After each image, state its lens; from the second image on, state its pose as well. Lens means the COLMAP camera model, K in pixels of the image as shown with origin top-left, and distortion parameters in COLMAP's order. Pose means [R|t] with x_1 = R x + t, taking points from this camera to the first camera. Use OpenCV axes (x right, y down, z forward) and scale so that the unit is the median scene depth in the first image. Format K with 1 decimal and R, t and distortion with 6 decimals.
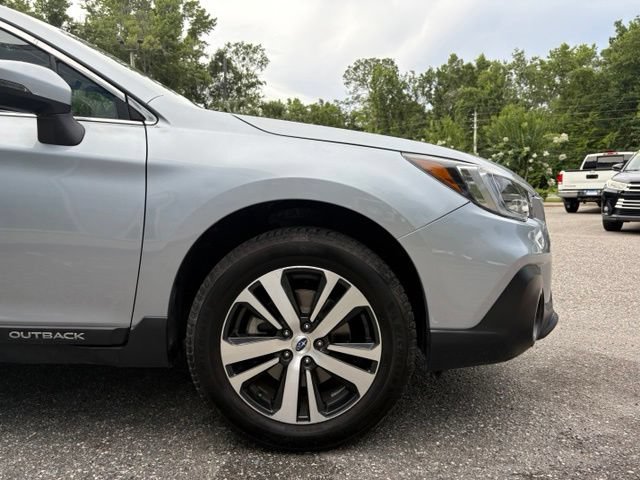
lens RADIAL K [[483.3, 0, 325.4], [0, 483.3, 241.5], [0, 0, 1]] dist [0.049446, -0.051115]
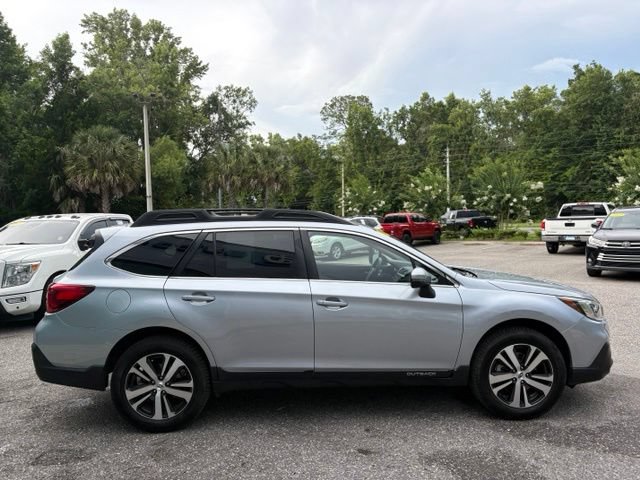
lens RADIAL K [[483.3, 0, 320.7], [0, 483.3, 243.6], [0, 0, 1]] dist [0.049446, -0.051115]
pose [[0.998537, -0.012052, 0.052705, -0.029966], [0.014692, 0.998641, -0.049997, -0.008802], [-0.052031, 0.050698, 0.997358, -0.036863]]
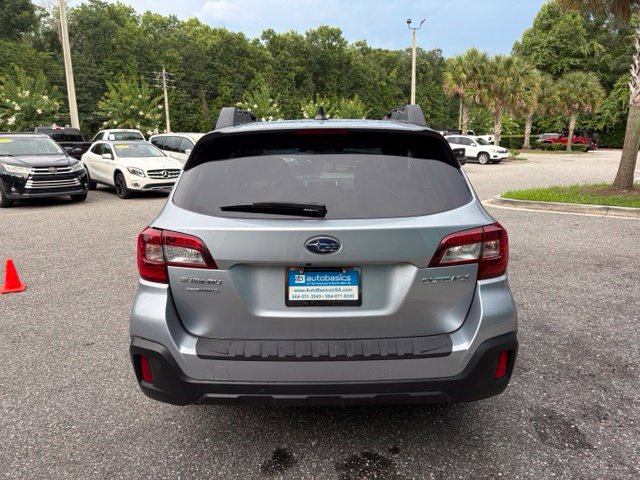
lens RADIAL K [[483.3, 0, 318.3], [0, 483.3, 237.3], [0, 0, 1]] dist [0.049446, -0.051115]
pose [[0.001067, -0.181578, 0.983376, -0.095328], [0.104493, 0.978013, 0.180475, -0.013975], [-0.994525, 0.102563, 0.020018, 0.038565]]
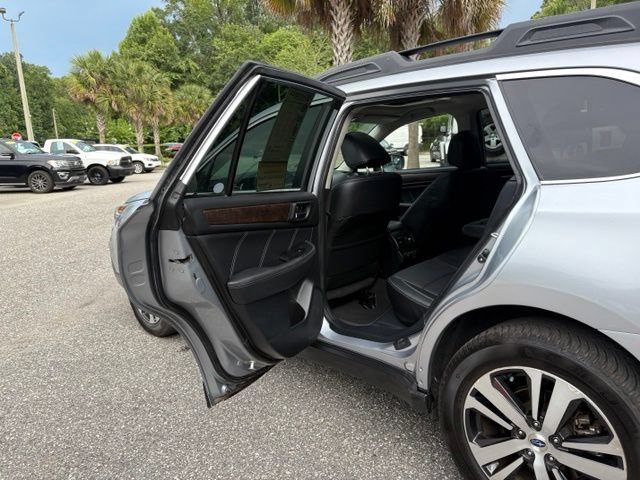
lens RADIAL K [[483.3, 0, 319.3], [0, 483.3, 240.6], [0, 0, 1]] dist [0.049446, -0.051115]
pose [[-0.699935, -0.096905, 0.707601, -0.057284], [0.122450, 0.959800, 0.252566, -0.015089], [-0.703631, 0.263426, -0.659932, 0.076122]]
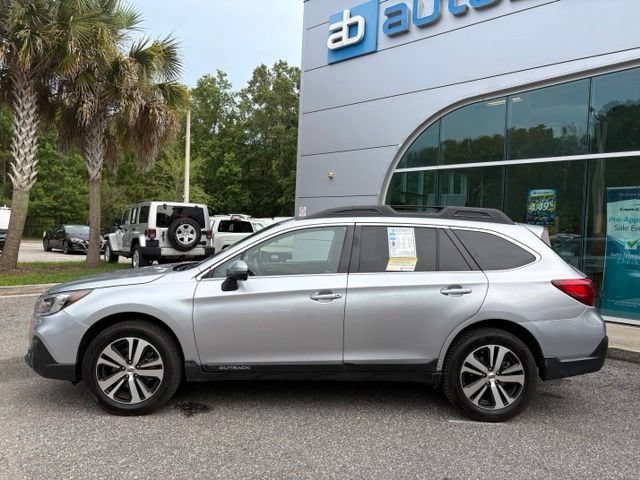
lens RADIAL K [[483.3, 0, 317.6], [0, 483.3, 237.8], [0, 0, 1]] dist [0.049446, -0.051115]
pose [[-0.998819, -0.022612, -0.042995, -0.023221], [-0.027021, 0.994115, 0.104905, -0.020791], [0.040370, 0.105943, -0.993552, 0.112954]]
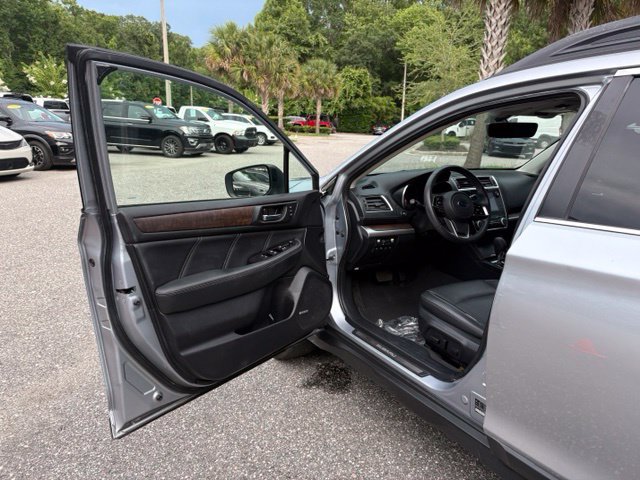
lens RADIAL K [[483.3, 0, 325.5], [0, 483.3, 236.3], [0, 0, 1]] dist [0.049446, -0.051115]
pose [[-0.526958, -0.192289, 0.827853, -0.043758], [0.065041, 0.962088, 0.264870, -0.015575], [-0.847399, 0.193420, -0.494473, 0.071455]]
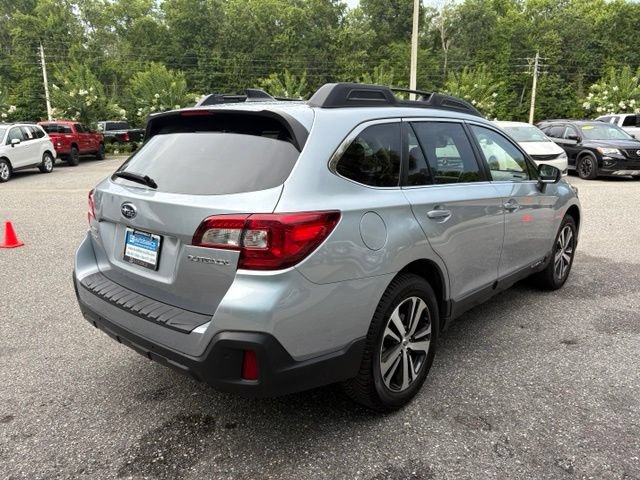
lens RADIAL K [[483.3, 0, 319.9], [0, 483.3, 239.7], [0, 0, 1]] dist [0.049446, -0.051115]
pose [[0.657699, -0.150032, 0.738188, -0.082499], [0.064447, 0.987579, 0.143299, -0.009955], [-0.750519, -0.046673, 0.659199, 0.004211]]
